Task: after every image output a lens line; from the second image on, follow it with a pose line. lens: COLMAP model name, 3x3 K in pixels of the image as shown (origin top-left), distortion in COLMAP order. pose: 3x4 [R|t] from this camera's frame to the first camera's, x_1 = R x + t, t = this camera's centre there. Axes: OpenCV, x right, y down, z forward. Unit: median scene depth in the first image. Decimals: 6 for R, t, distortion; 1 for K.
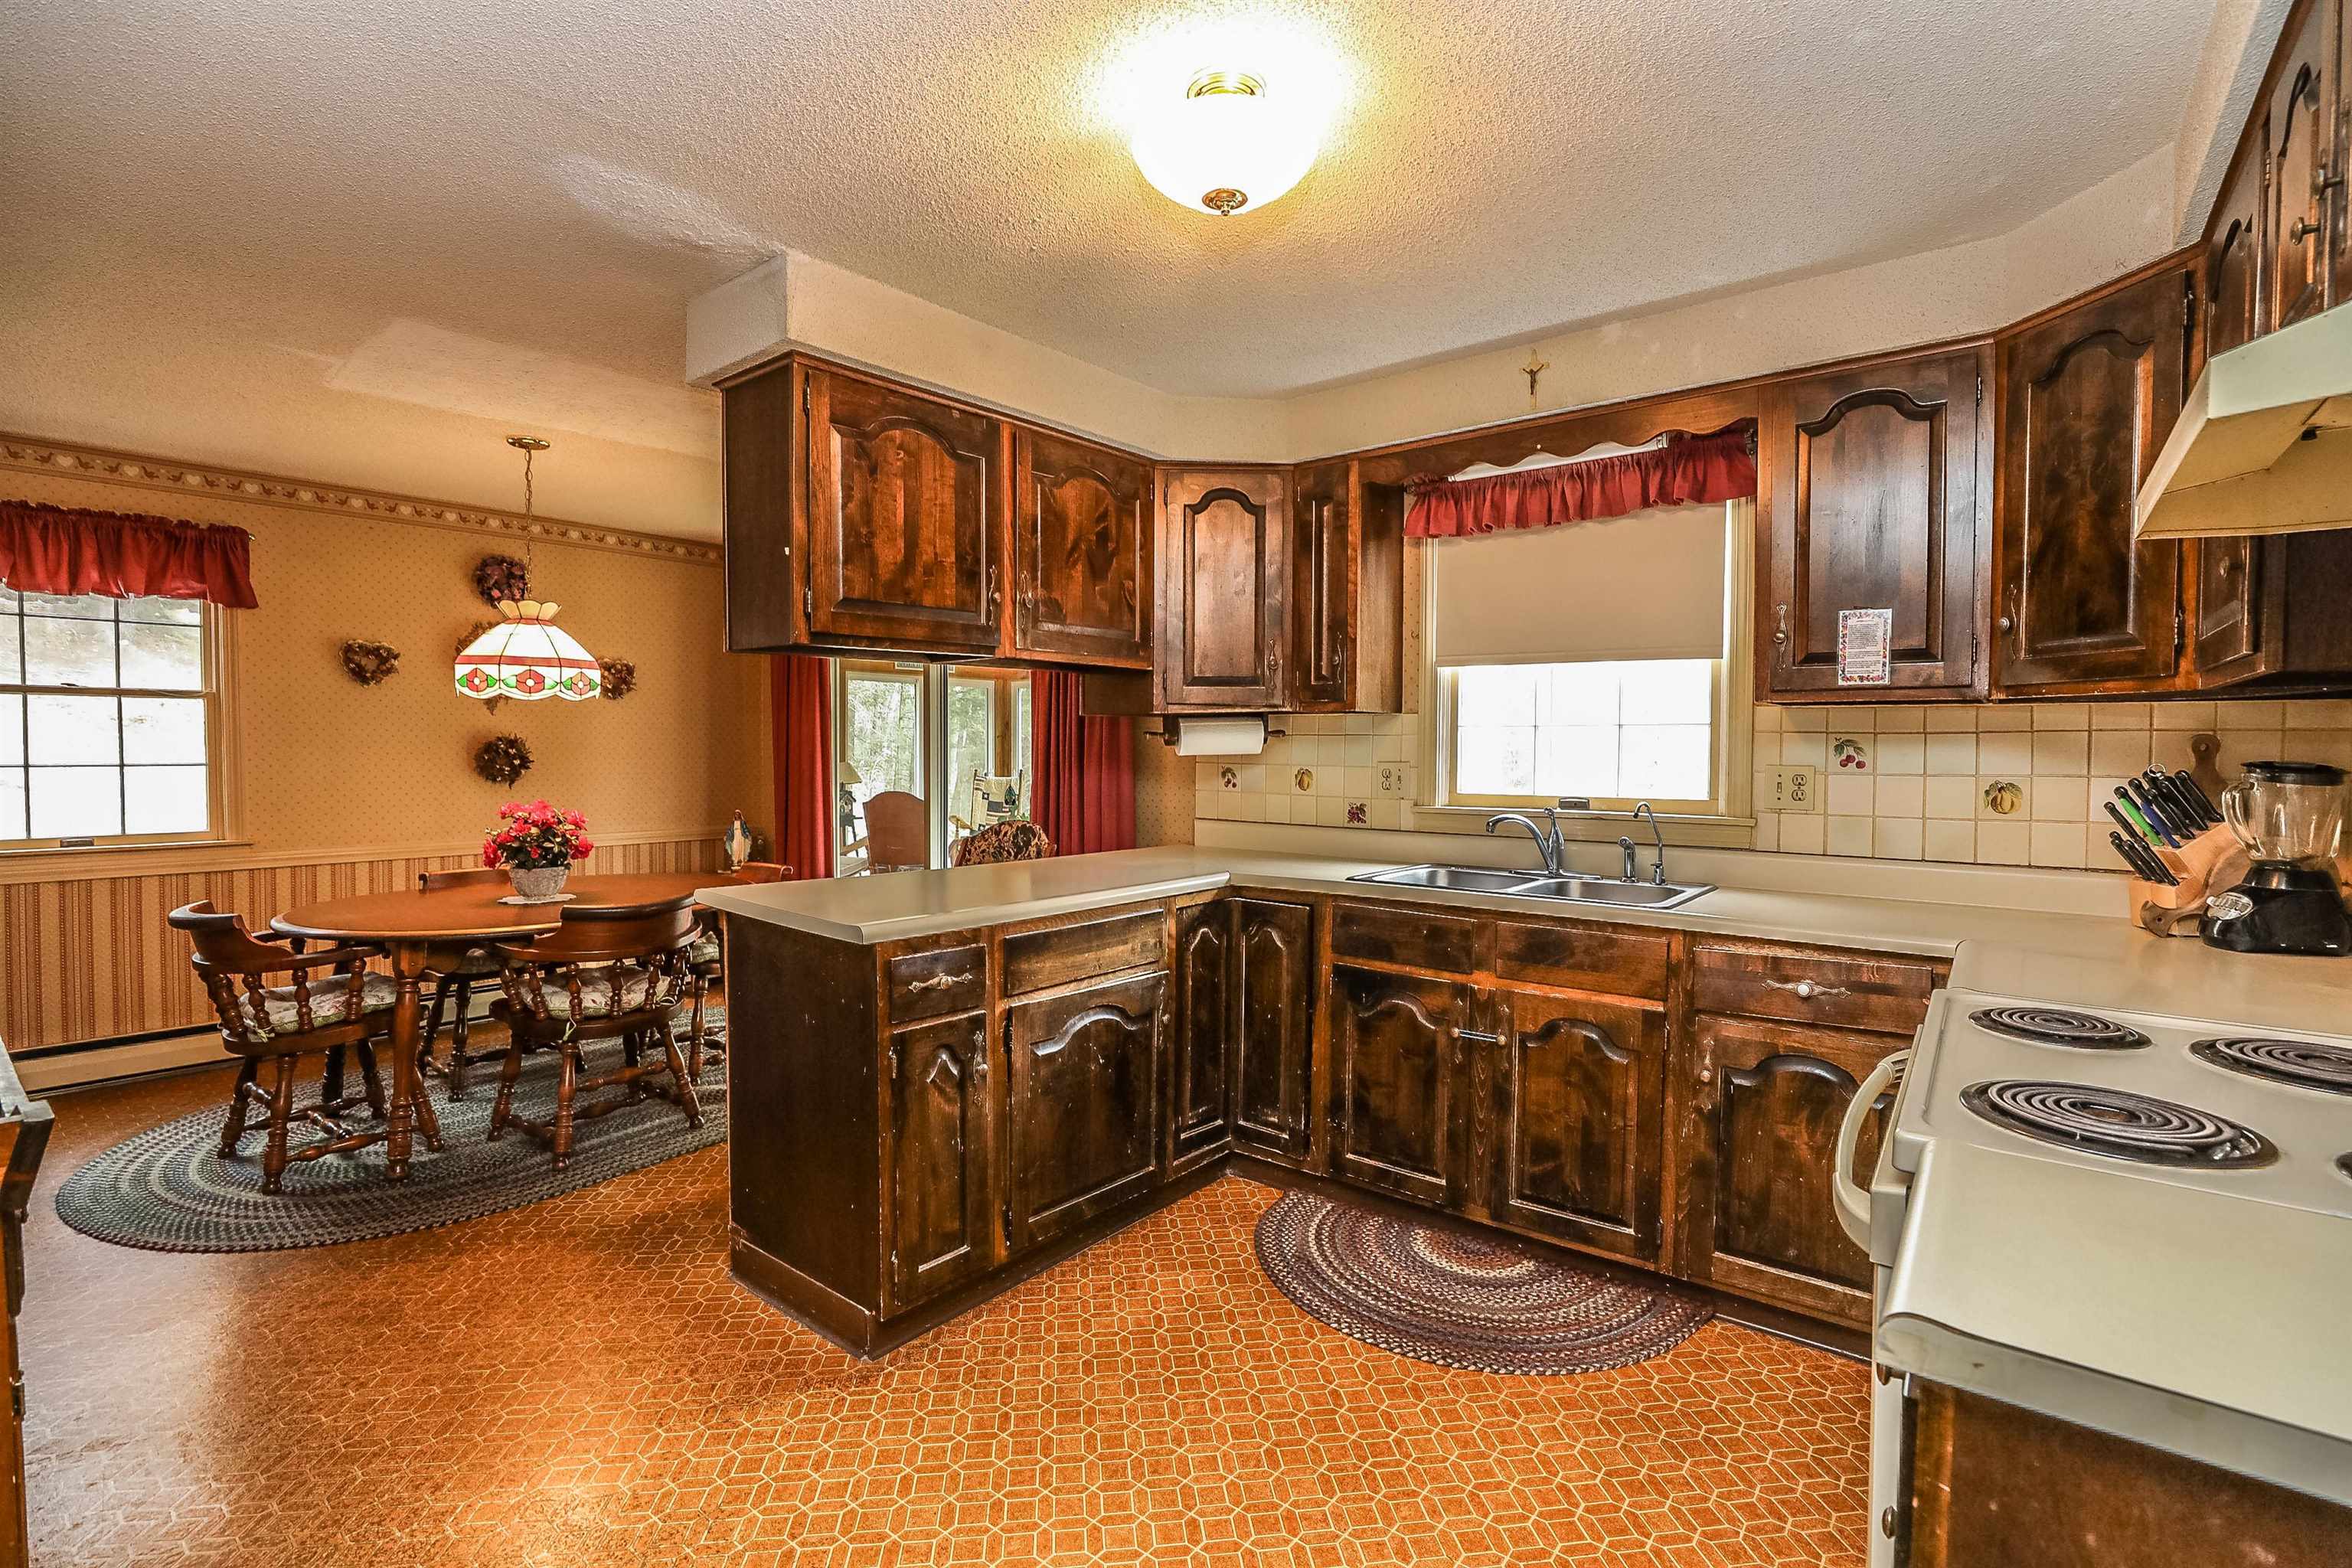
lens RADIAL K [[1070.2, 0, 1176.8], [0, 1070.2, 778.3], [0, 0, 1]] dist [-0.038393, 0.010144]
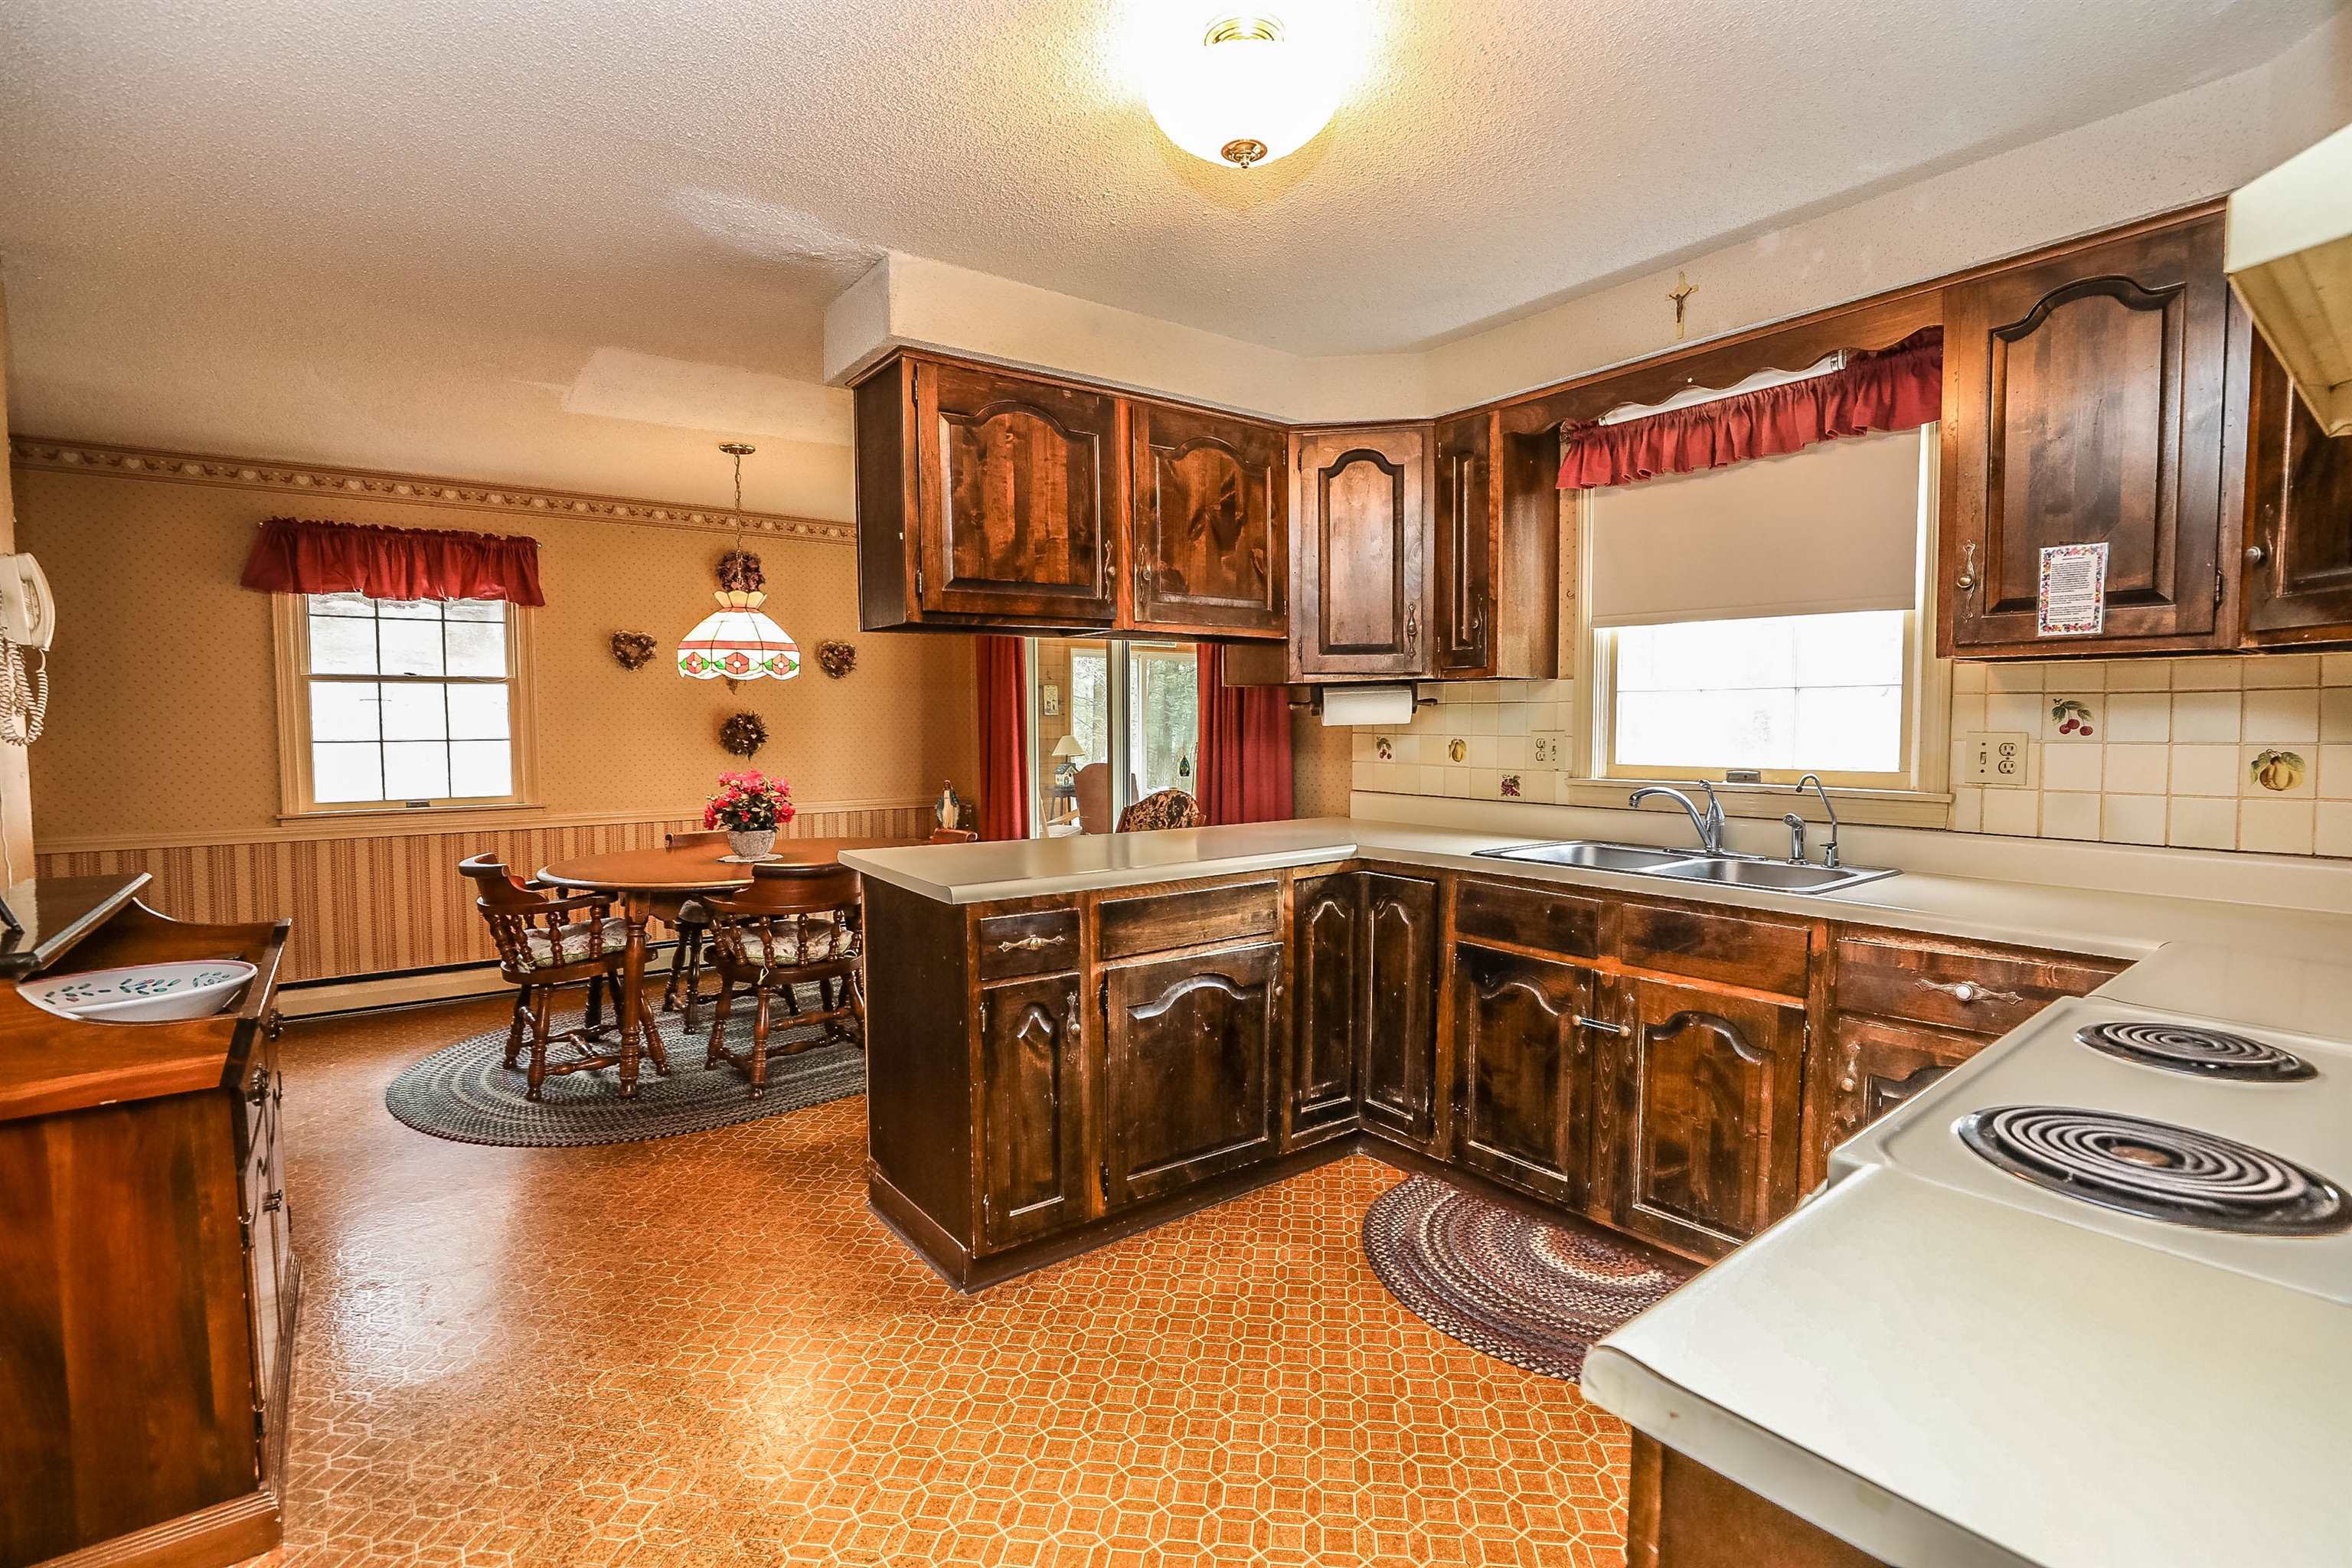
lens RADIAL K [[1070.2, 0, 1176.5], [0, 1070.2, 778.7], [0, 0, 1]] dist [-0.038393, 0.010144]
pose [[0.971511, 0.004707, -0.236947, 0.129396], [0.001216, 0.999691, 0.024843, 0.003353], [0.236991, -0.024424, 0.971205, 0.017123]]
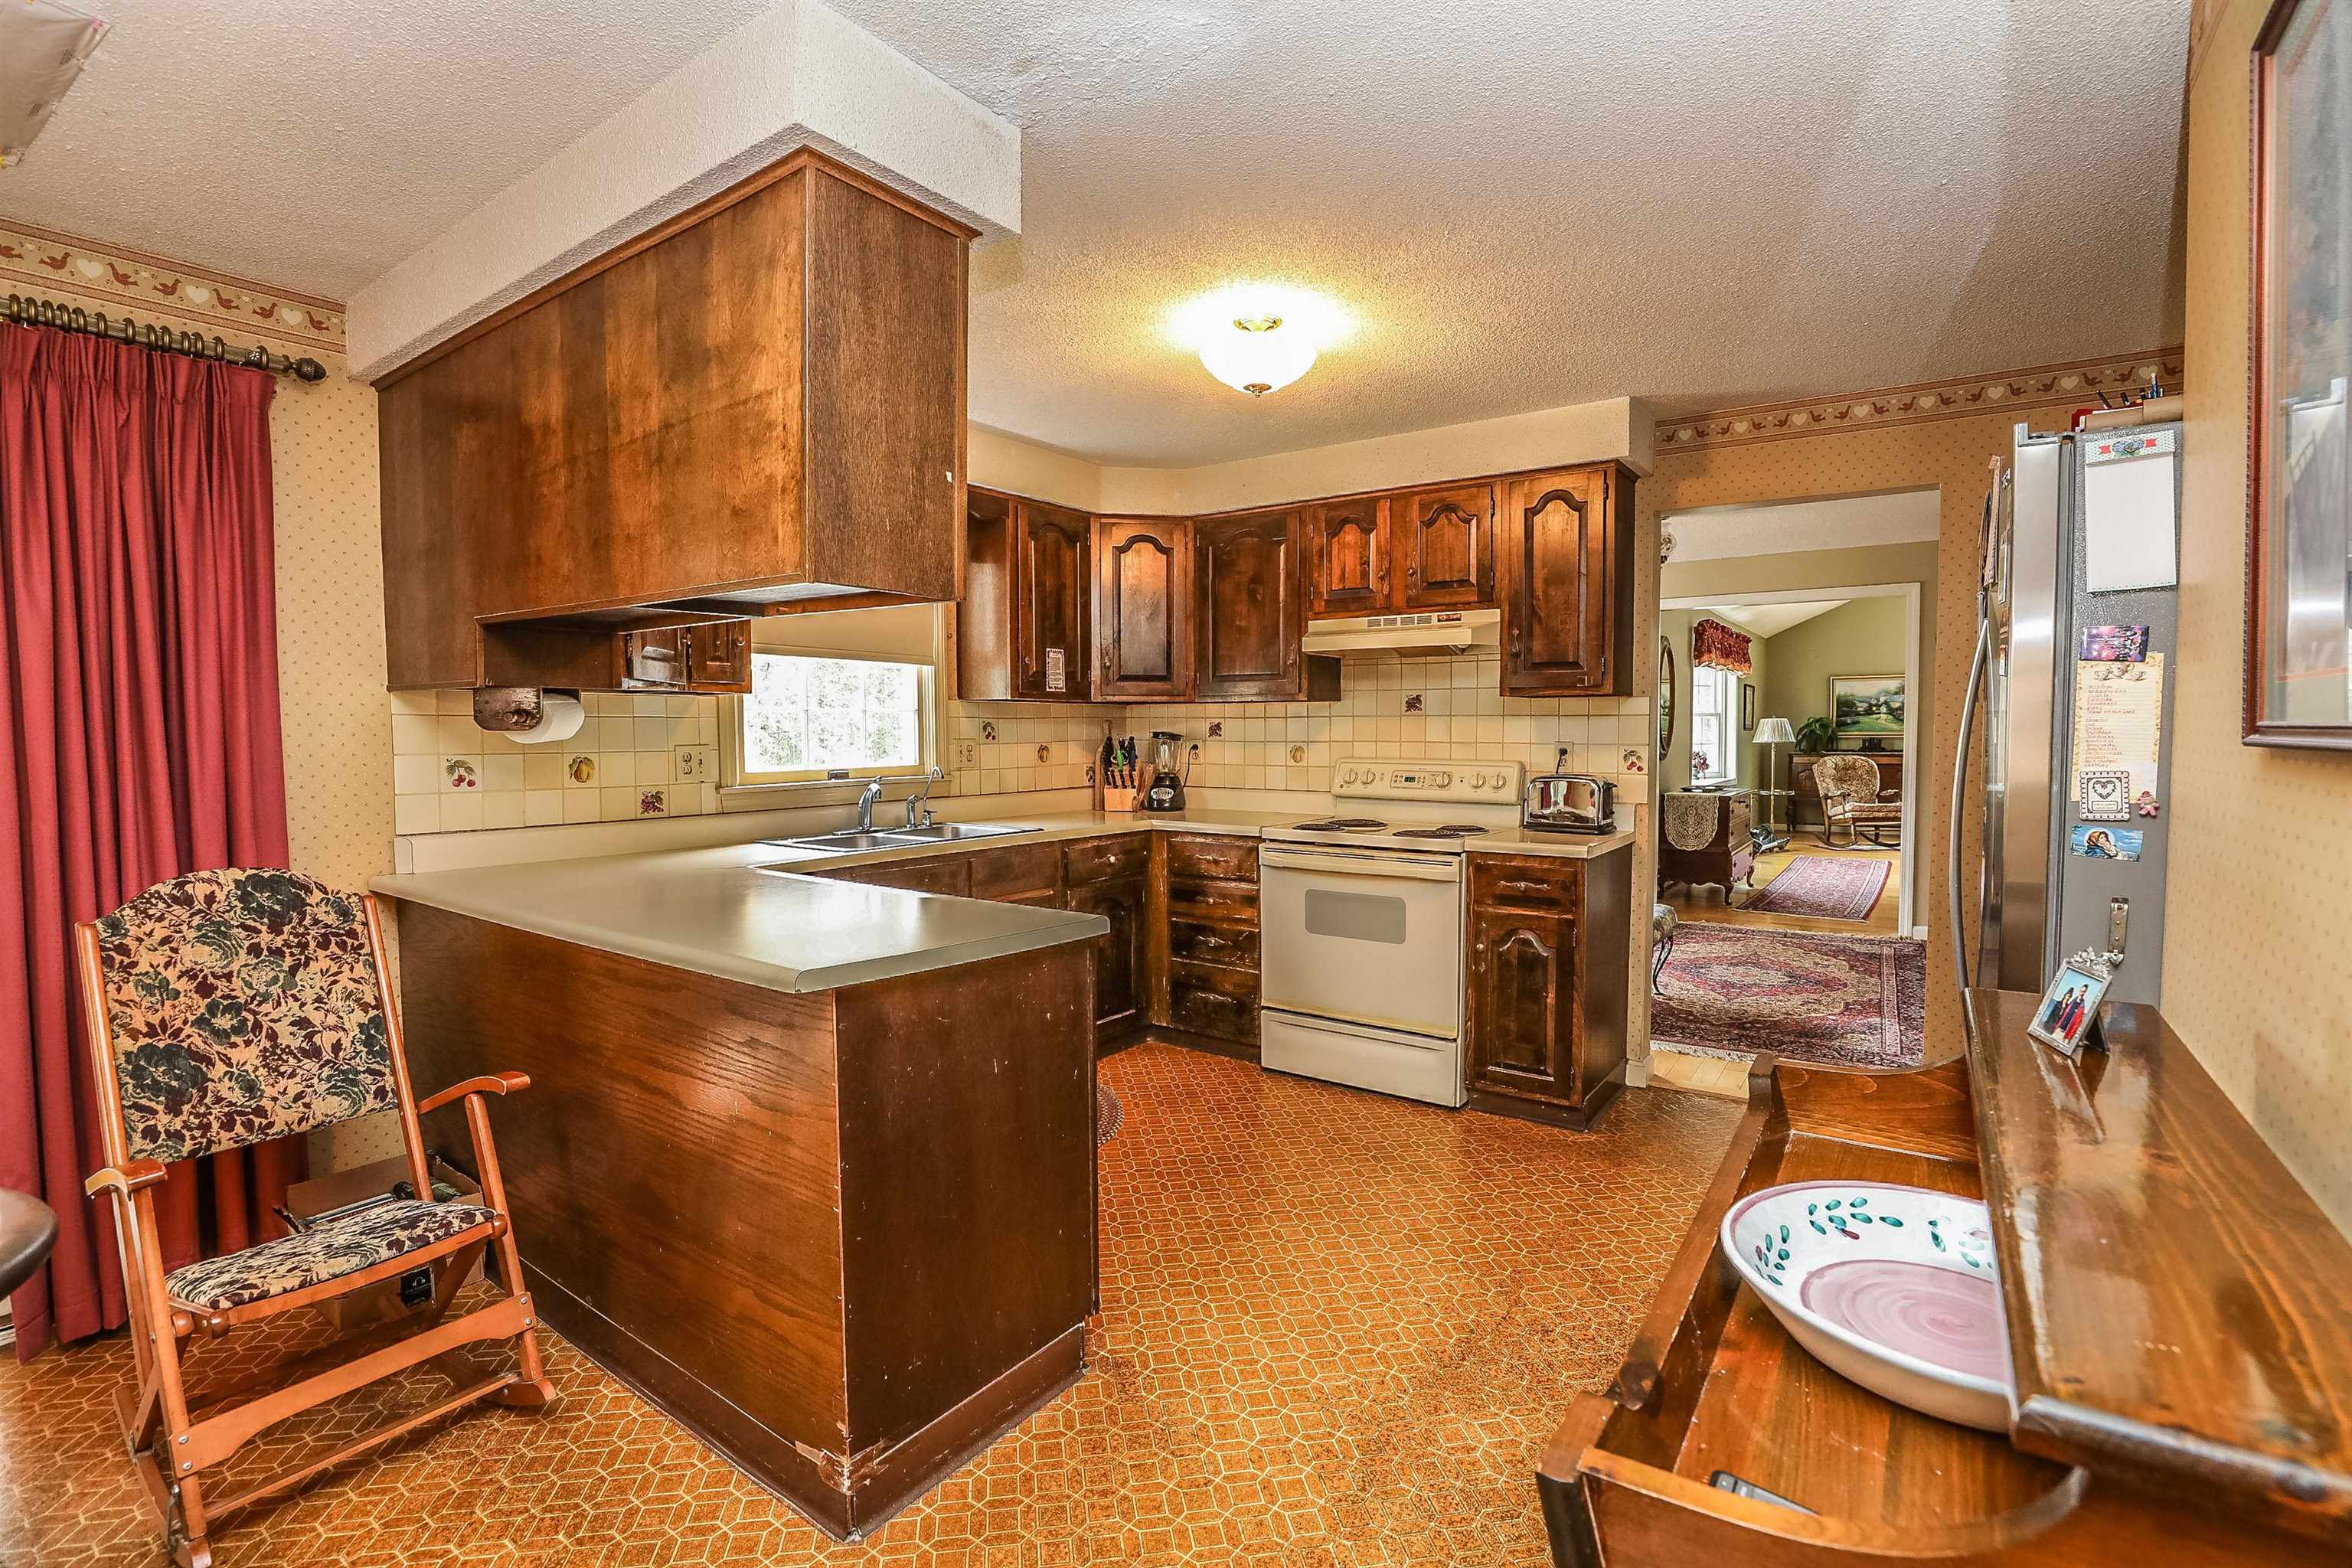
lens RADIAL K [[1070.2, 0, 1174.8], [0, 1070.2, 788.5], [0, 0, 1]] dist [-0.038393, 0.010144]
pose [[-0.048976, -0.058489, 0.997086, -0.943860], [0.035690, 0.997544, 0.060269, -0.022295], [-0.998162, 0.038538, -0.046768, 0.731355]]
